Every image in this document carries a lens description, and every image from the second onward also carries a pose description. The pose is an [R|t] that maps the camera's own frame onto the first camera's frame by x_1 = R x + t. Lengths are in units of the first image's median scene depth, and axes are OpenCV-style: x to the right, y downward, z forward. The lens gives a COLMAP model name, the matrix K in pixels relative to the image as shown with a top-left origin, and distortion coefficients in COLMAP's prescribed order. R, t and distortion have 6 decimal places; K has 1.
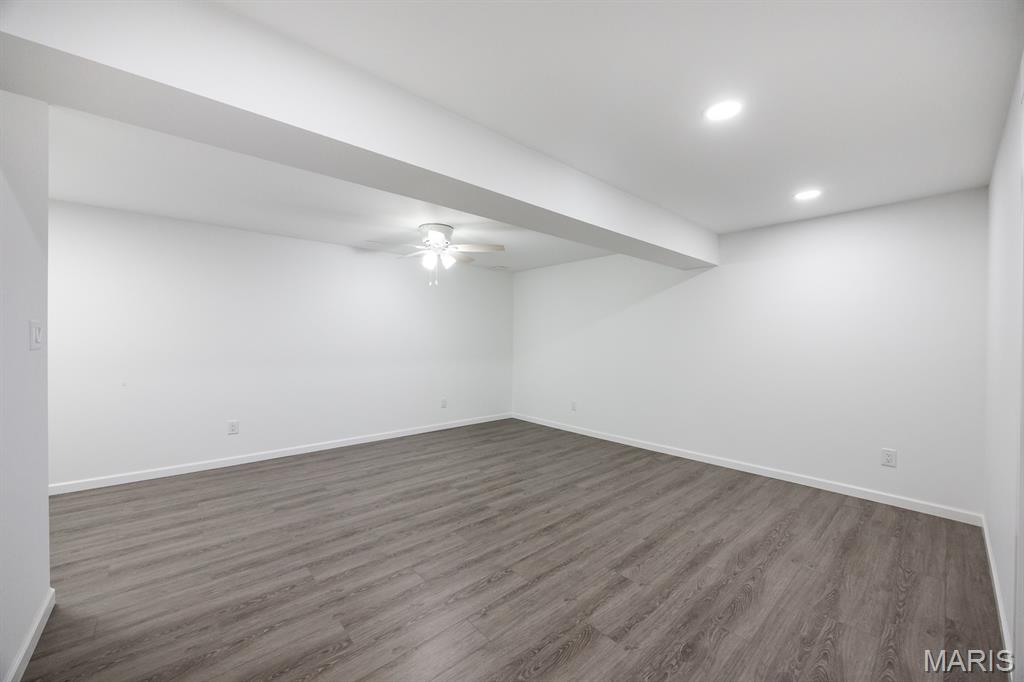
lens RADIAL K [[395.9, 0, 515.7], [0, 395.9, 339.1], [0, 0, 1]] dist [-0.005013, 0.000095]
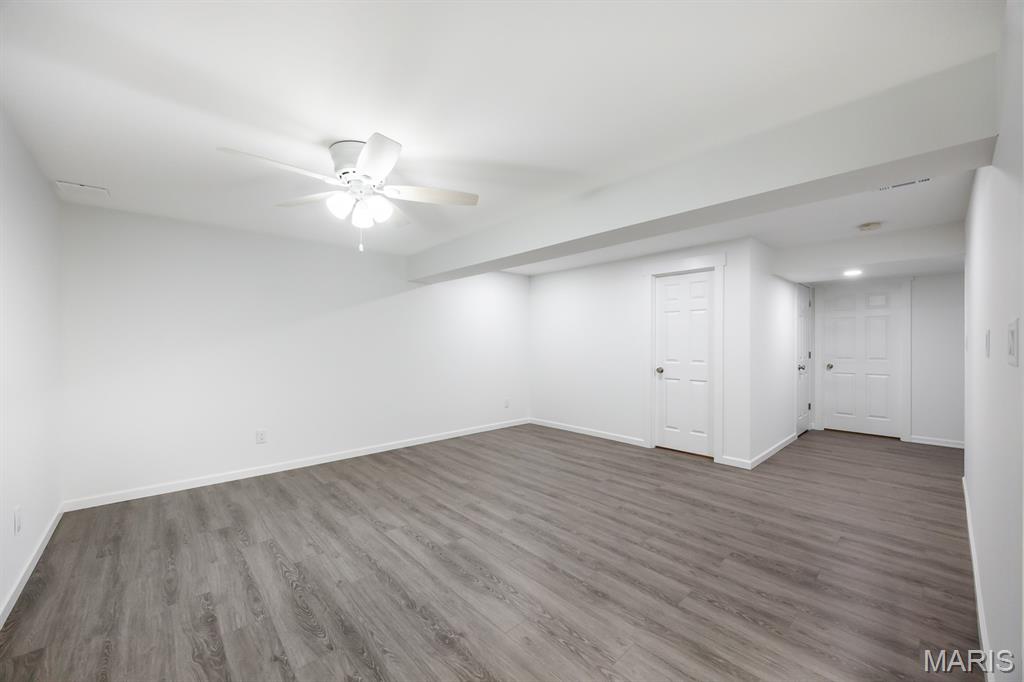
lens RADIAL K [[395.9, 0, 515.7], [0, 395.9, 346.6], [0, 0, 1]] dist [-0.005013, 0.000095]
pose [[-0.025084, -0.014873, 0.999575, -1.064642], [-0.001707, 0.999889, 0.014835, -0.009434], [-0.999684, -0.001334, -0.025107, 1.058028]]
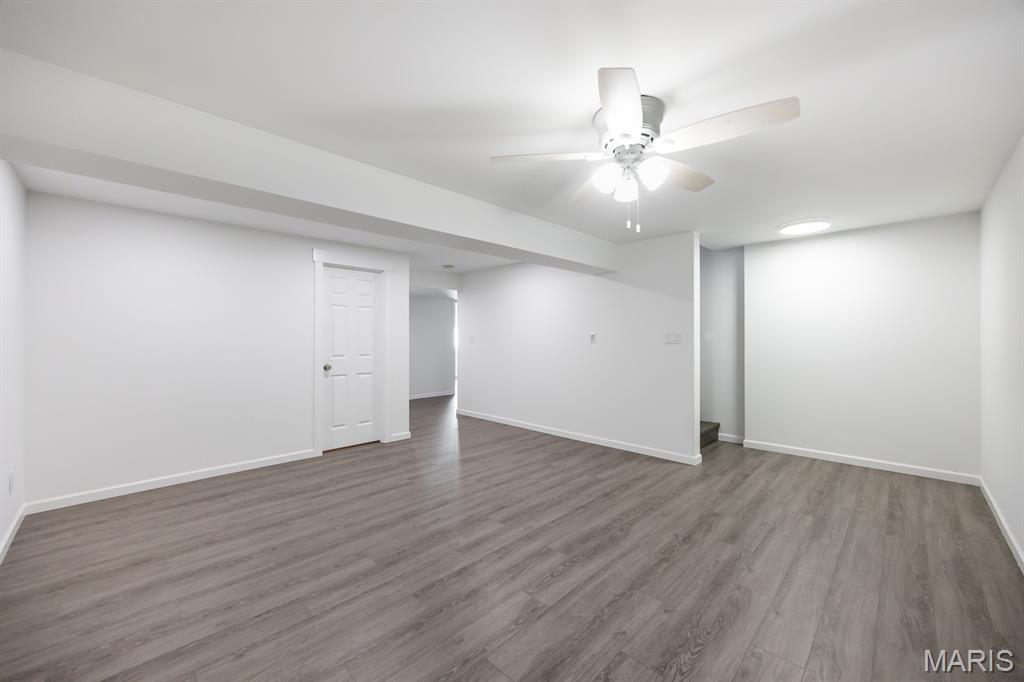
lens RADIAL K [[395.9, 0, 514.3], [0, 395.9, 336.8], [0, 0, 1]] dist [-0.005013, 0.000095]
pose [[-0.997275, -0.005944, -0.073531, -0.030906], [-0.005465, 0.999963, -0.006713, 0.001301], [0.073568, -0.006293, -0.997270, 1.989939]]
